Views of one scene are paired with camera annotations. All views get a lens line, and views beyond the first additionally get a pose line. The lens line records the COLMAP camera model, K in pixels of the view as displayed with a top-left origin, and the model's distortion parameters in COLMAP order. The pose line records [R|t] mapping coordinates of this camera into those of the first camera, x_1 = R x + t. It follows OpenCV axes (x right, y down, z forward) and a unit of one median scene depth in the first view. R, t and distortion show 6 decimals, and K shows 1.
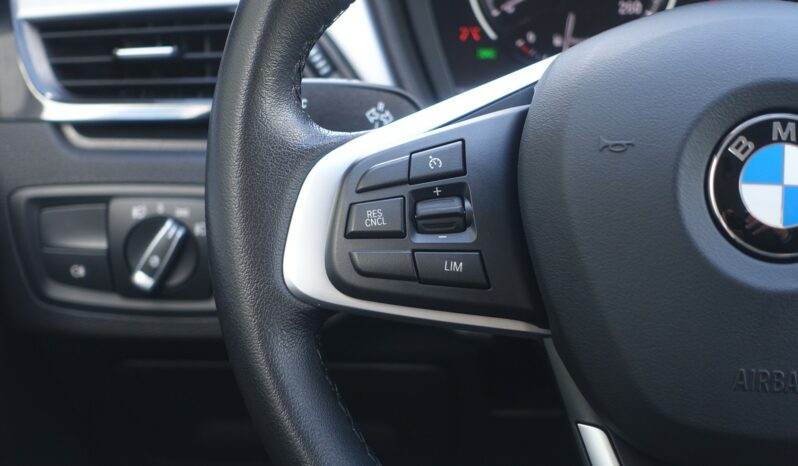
lens RADIAL K [[1488.1, 0, 397.7], [0, 1488.1, 239.0], [0, 0, 1]] dist [-0.103207, 0.000000]
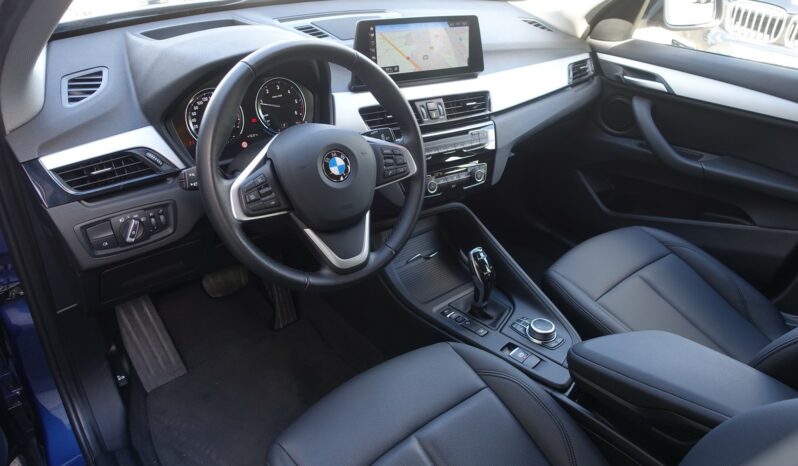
lens RADIAL K [[549.5, 0, 403.6], [0, 549.5, 227.9], [0, 0, 1]] dist [-0.001480, -0.003857]
pose [[0.699020, -0.315816, 0.641586, -0.726576], [0.230291, 0.948815, 0.216140, -0.166250], [-0.677006, -0.003334, 0.735970, -0.410874]]
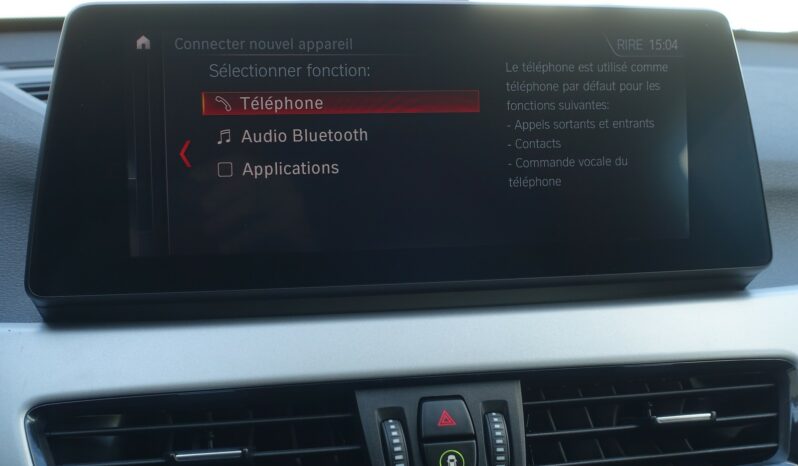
lens RADIAL K [[1136.3, 0, 405.6], [0, 1136.3, 237.3], [0, 0, 1]] dist [-0.037532, 0.000000]
pose [[0.910156, -0.070585, 0.408209, 0.621897], [0.151608, 0.973772, -0.169653, -0.115414], [-0.385528, 0.216298, 0.896986, 0.361465]]
